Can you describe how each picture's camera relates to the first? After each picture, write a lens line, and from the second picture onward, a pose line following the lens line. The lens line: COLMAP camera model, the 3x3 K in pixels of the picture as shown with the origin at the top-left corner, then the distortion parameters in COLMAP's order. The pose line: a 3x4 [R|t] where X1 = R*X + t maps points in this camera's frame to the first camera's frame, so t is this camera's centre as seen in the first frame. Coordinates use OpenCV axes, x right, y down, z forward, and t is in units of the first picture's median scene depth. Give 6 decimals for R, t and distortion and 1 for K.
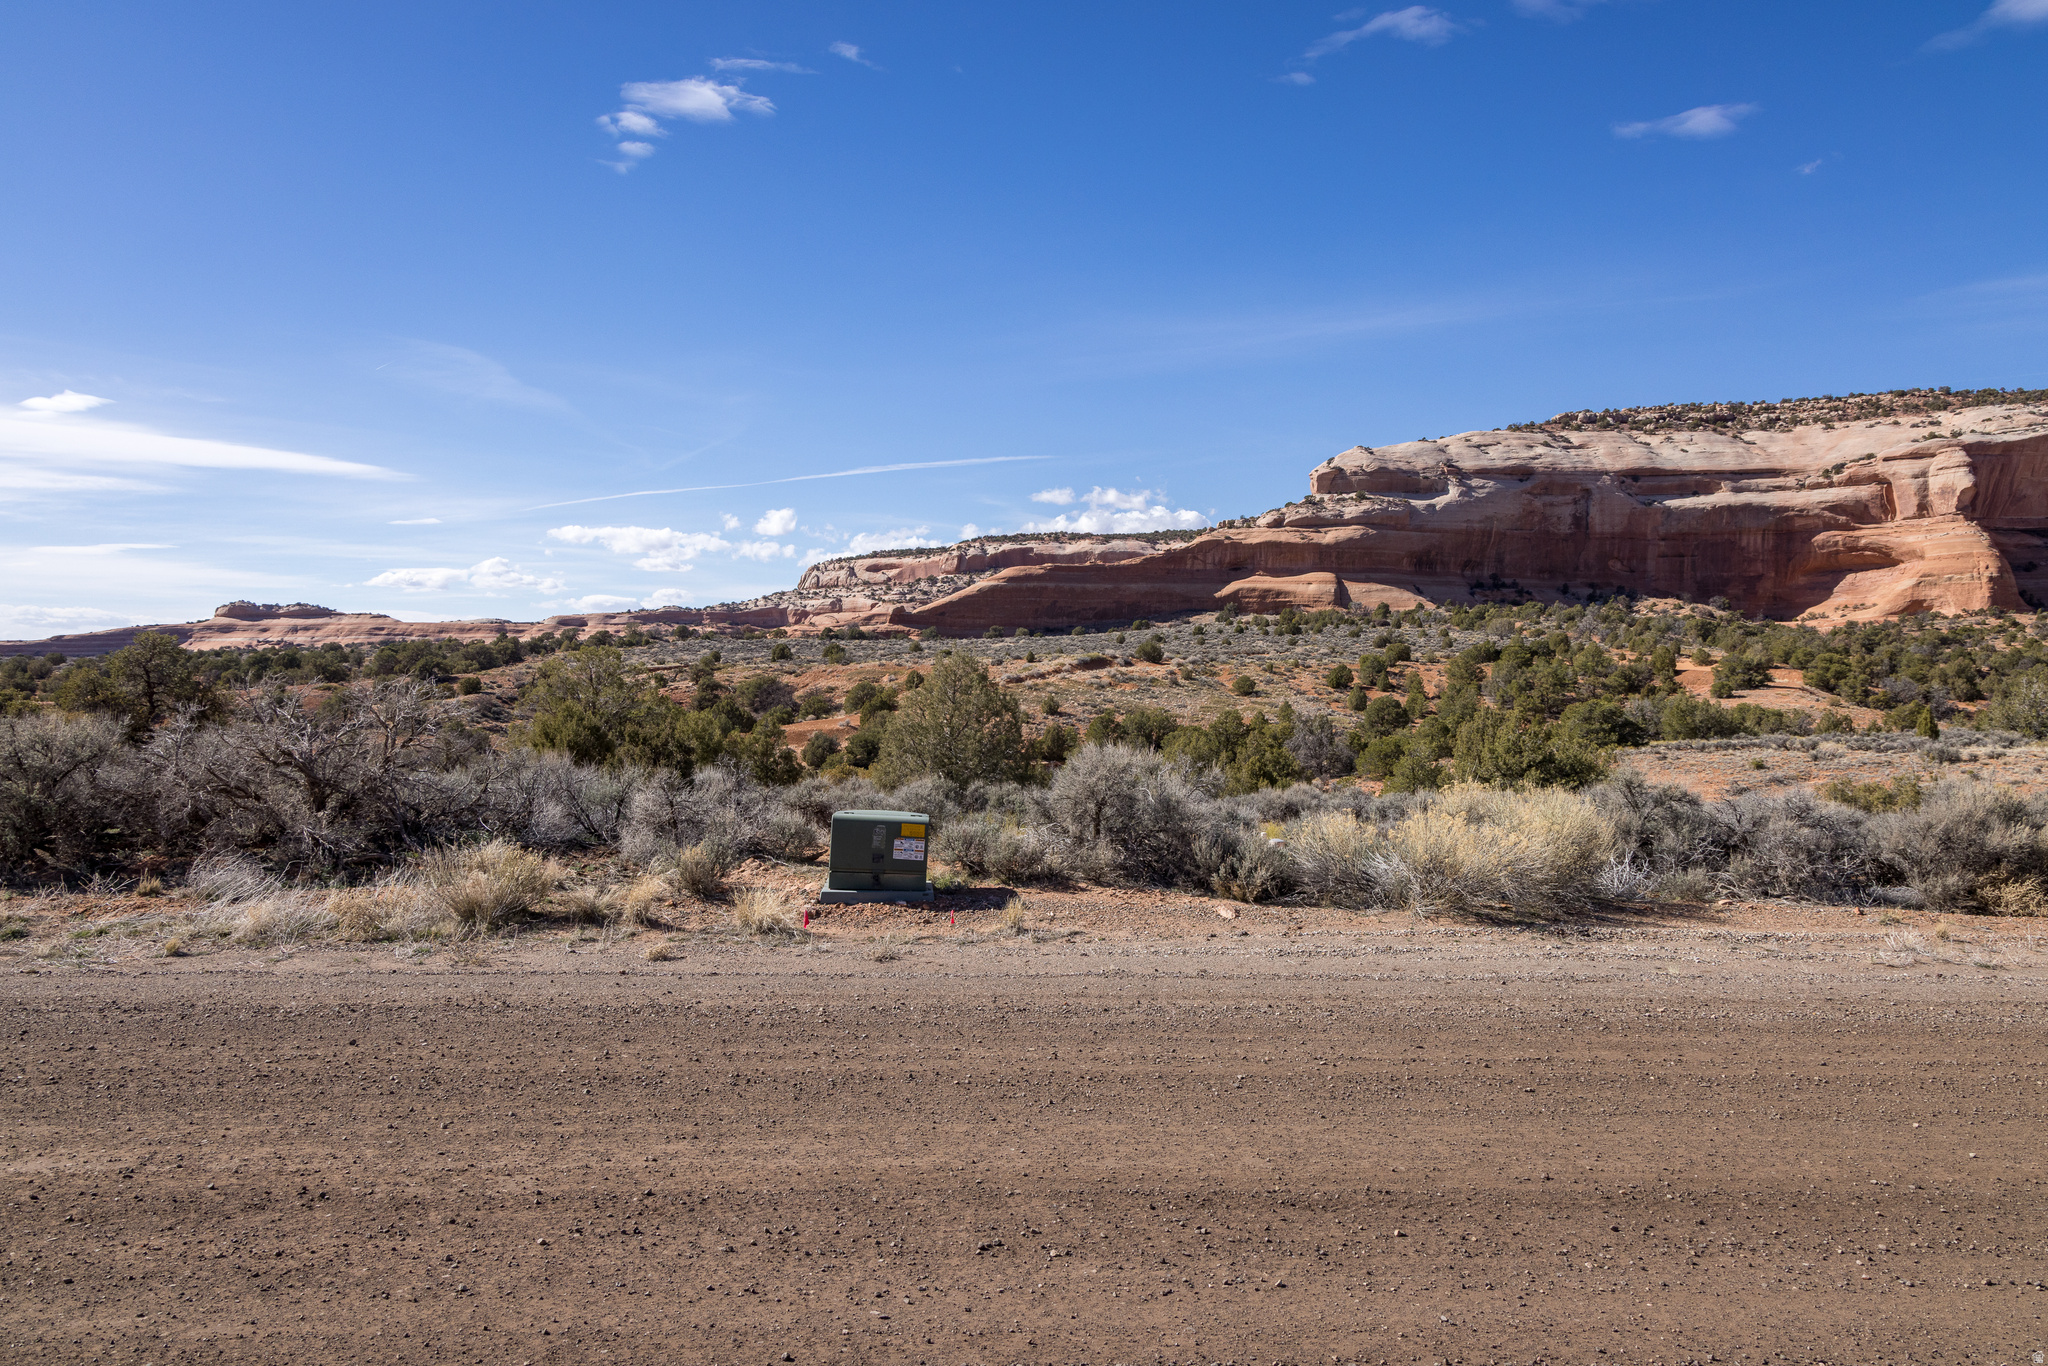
lens RADIAL K [[1351.4, 0, 1040.6], [0, 1351.4, 675.5], [0, 0, 1]] dist [-0.002896, 0.001379]
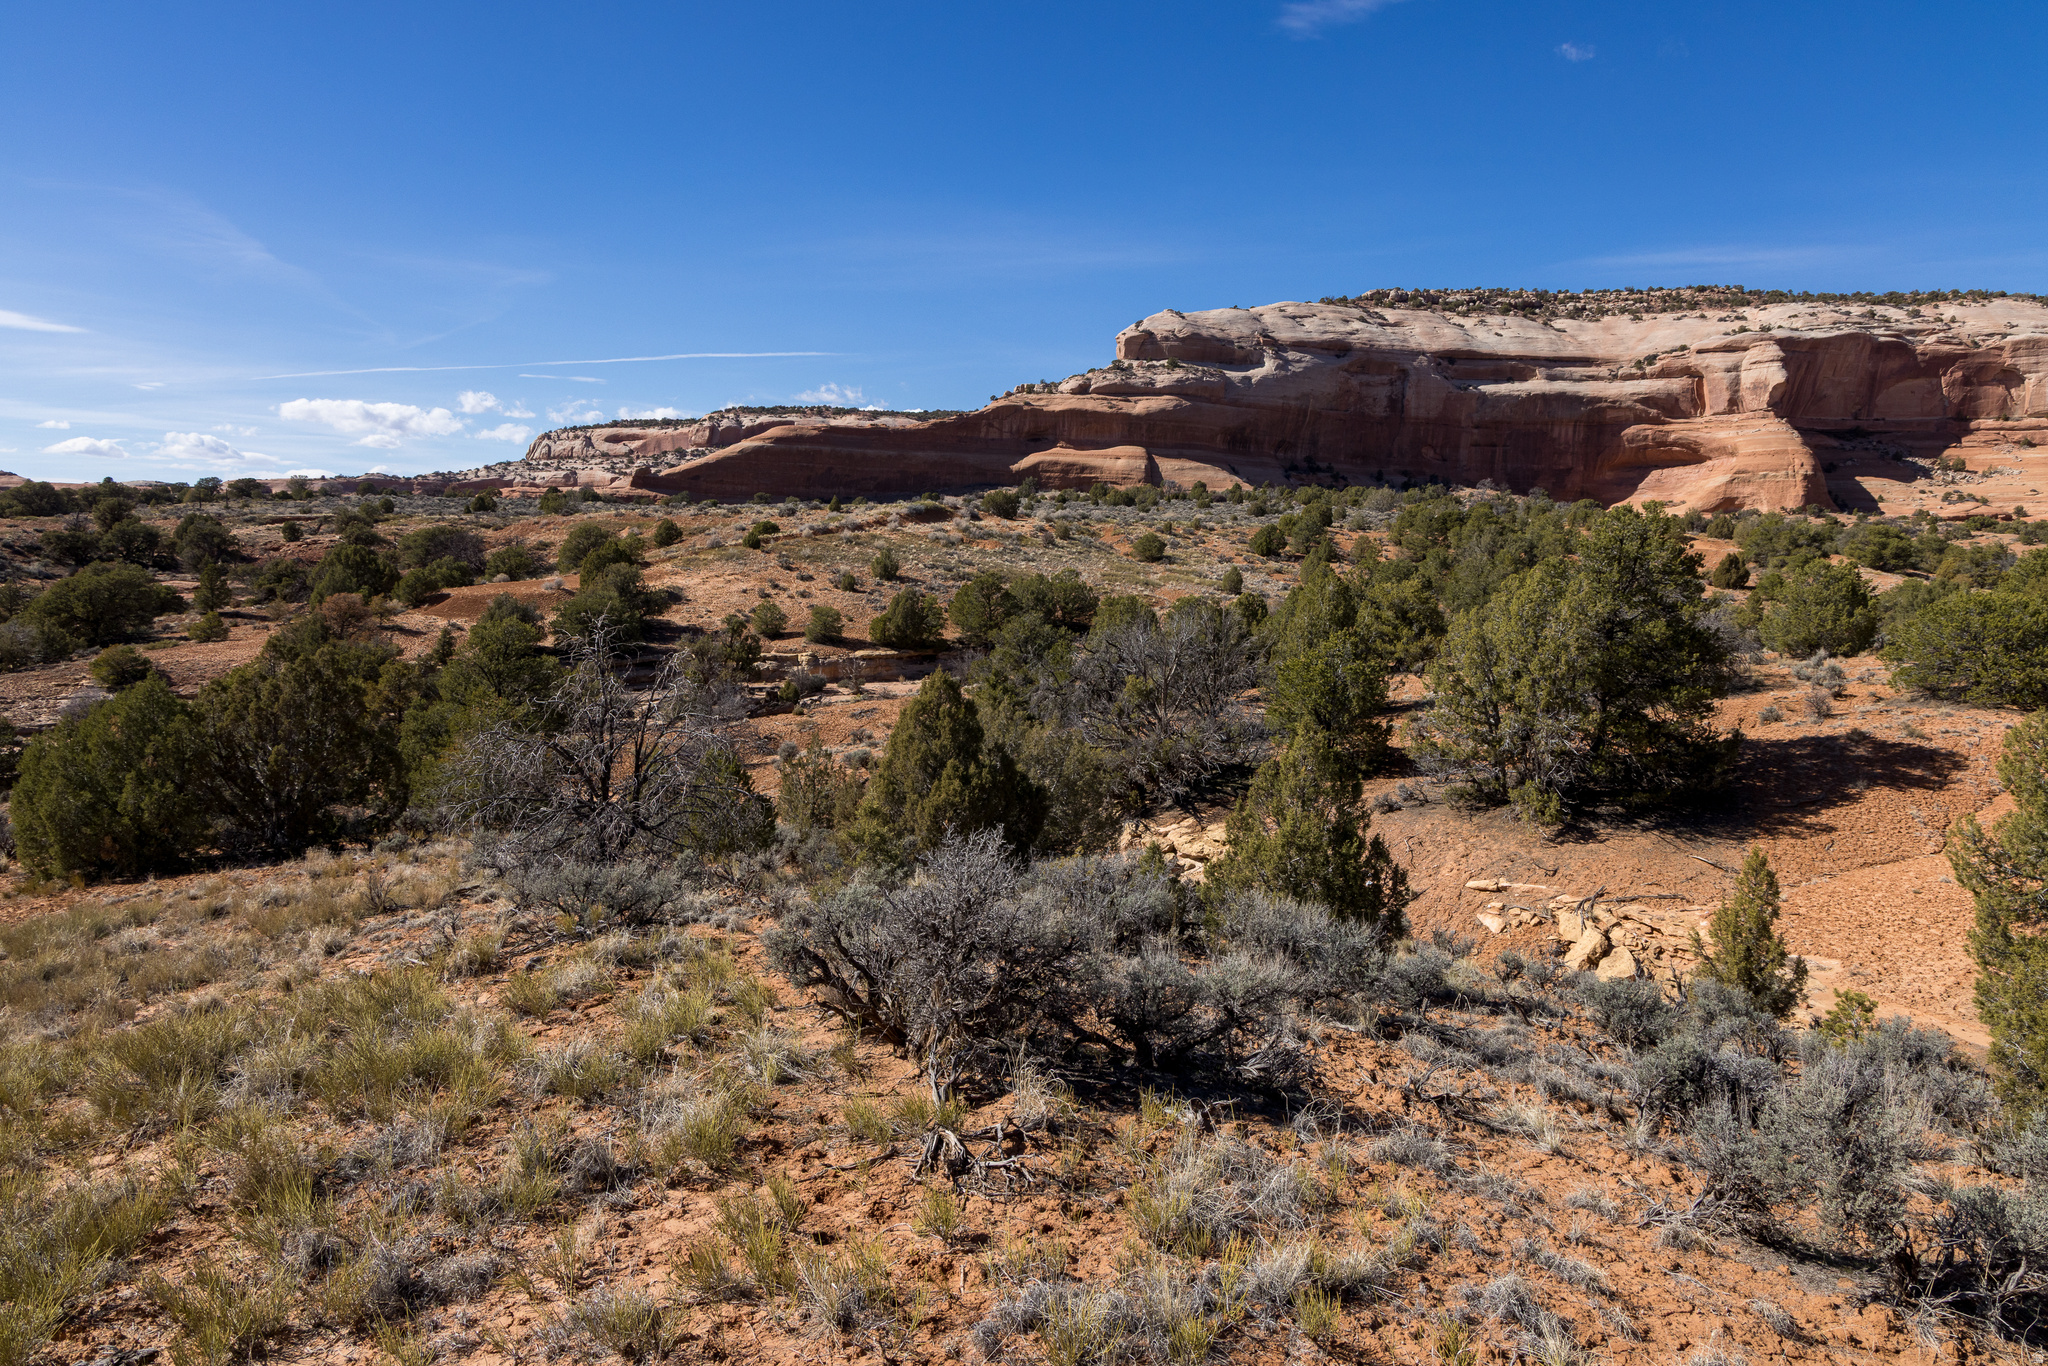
lens RADIAL K [[1351.4, 0, 1031.8], [0, 1351.4, 679.2], [0, 0, 1]] dist [-0.002896, 0.001379]
pose [[0.984386, 0.008338, 0.175825, -0.012209], [-0.022627, 0.996584, 0.079420, 0.007532], [-0.174562, -0.082158, 0.981212, 0.112035]]
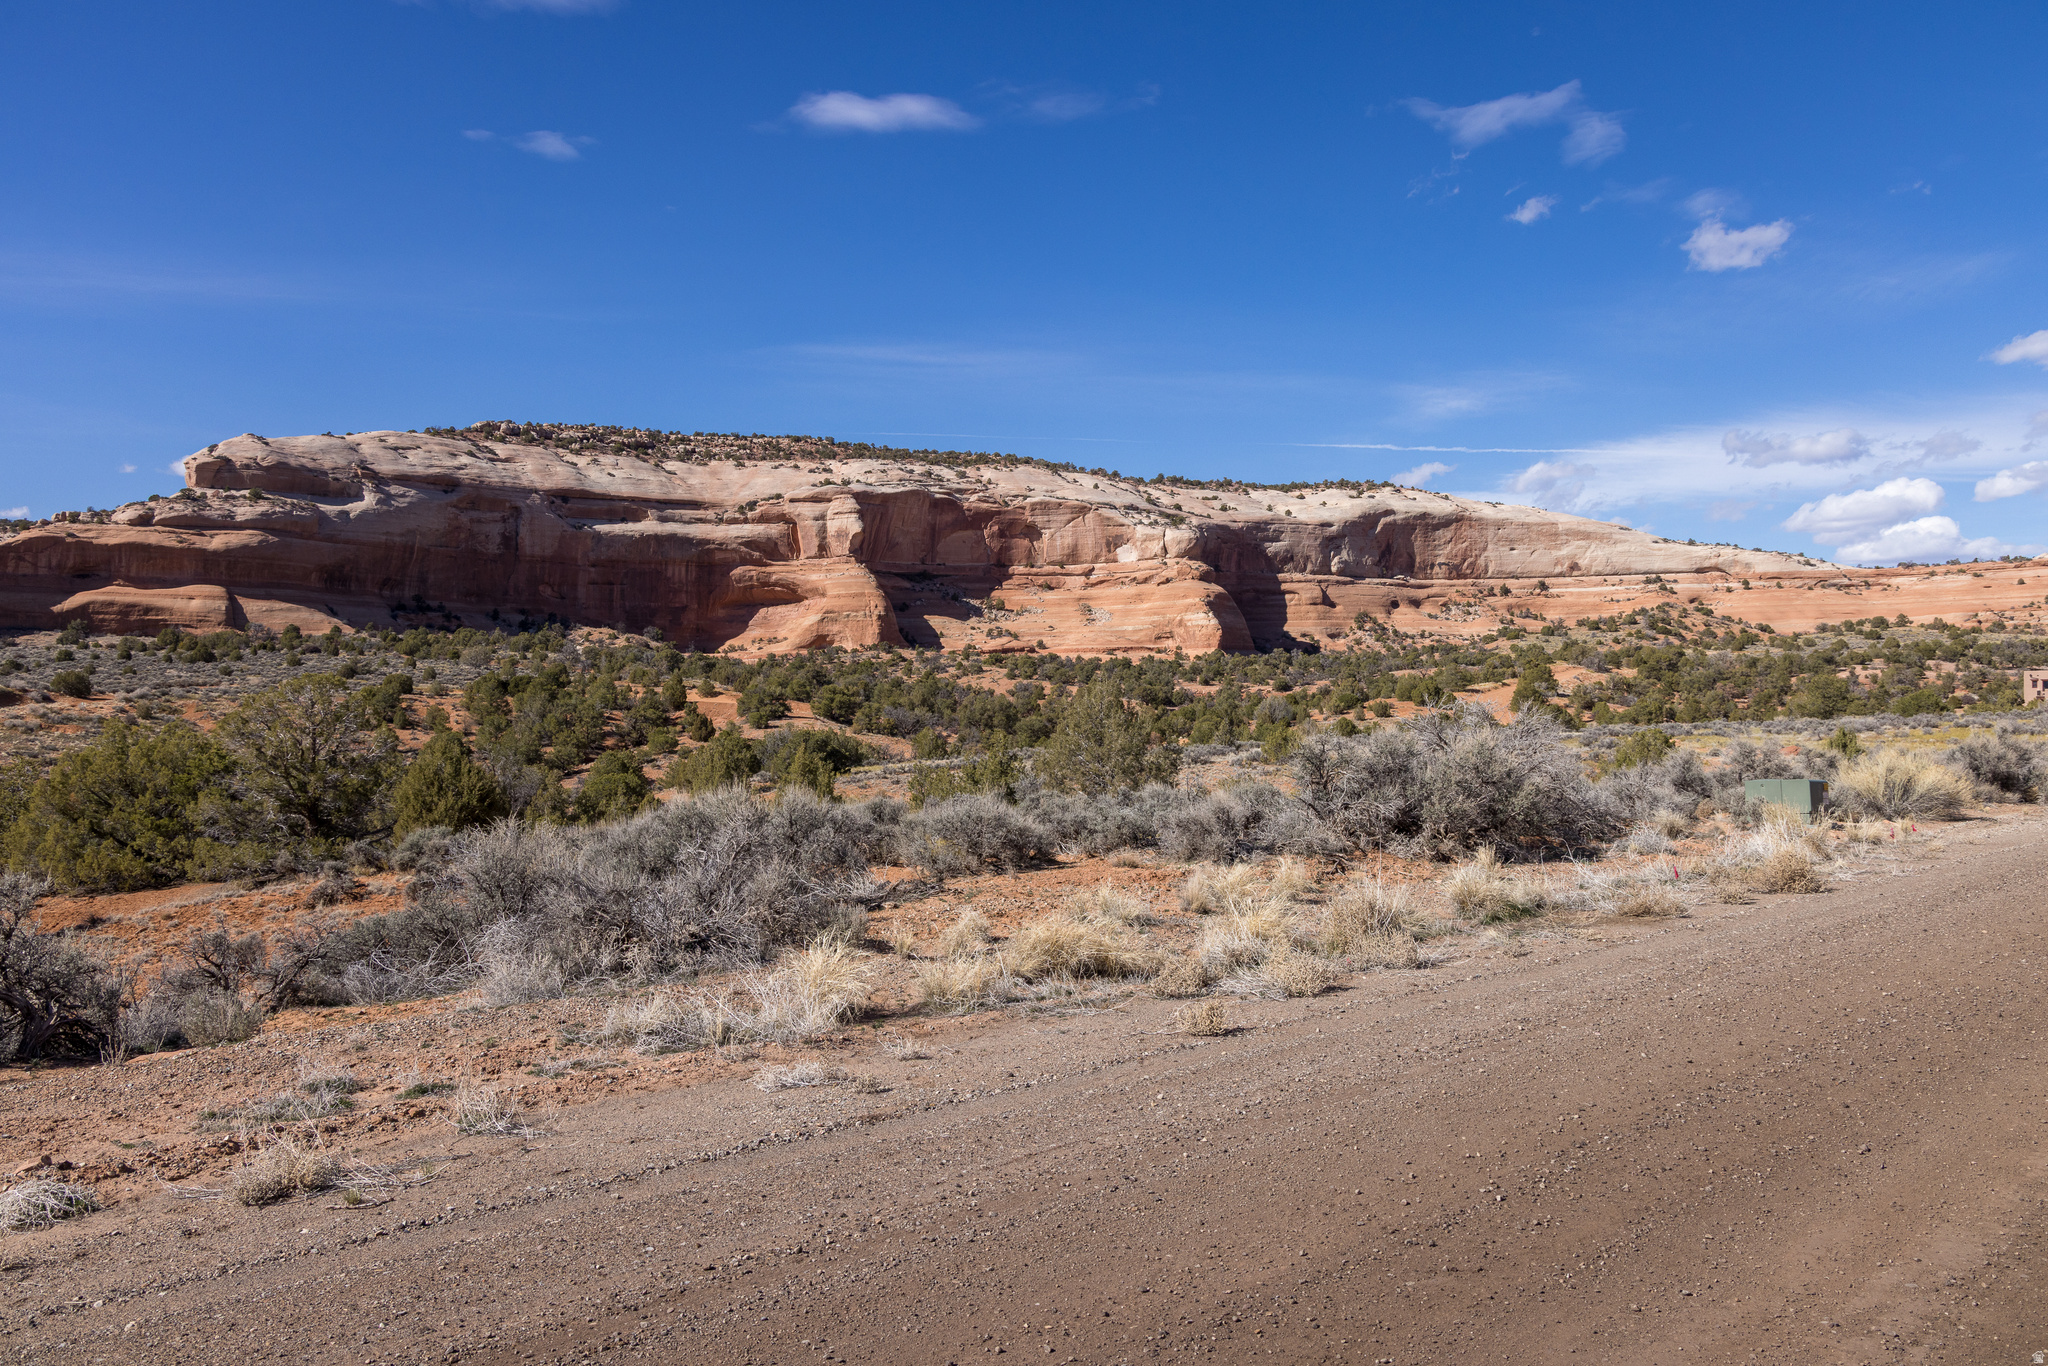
lens RADIAL K [[1522.1, 0, 1022.6], [0, 1522.1, 681.6], [0, 0, 1]] dist [-0.023708, 0.017466]
pose [[0.738024, 0.000350, 0.674775, -0.039988], [0.012466, 0.999822, -0.014153, 0.000030], [-0.674660, 0.018857, 0.737888, 0.006087]]
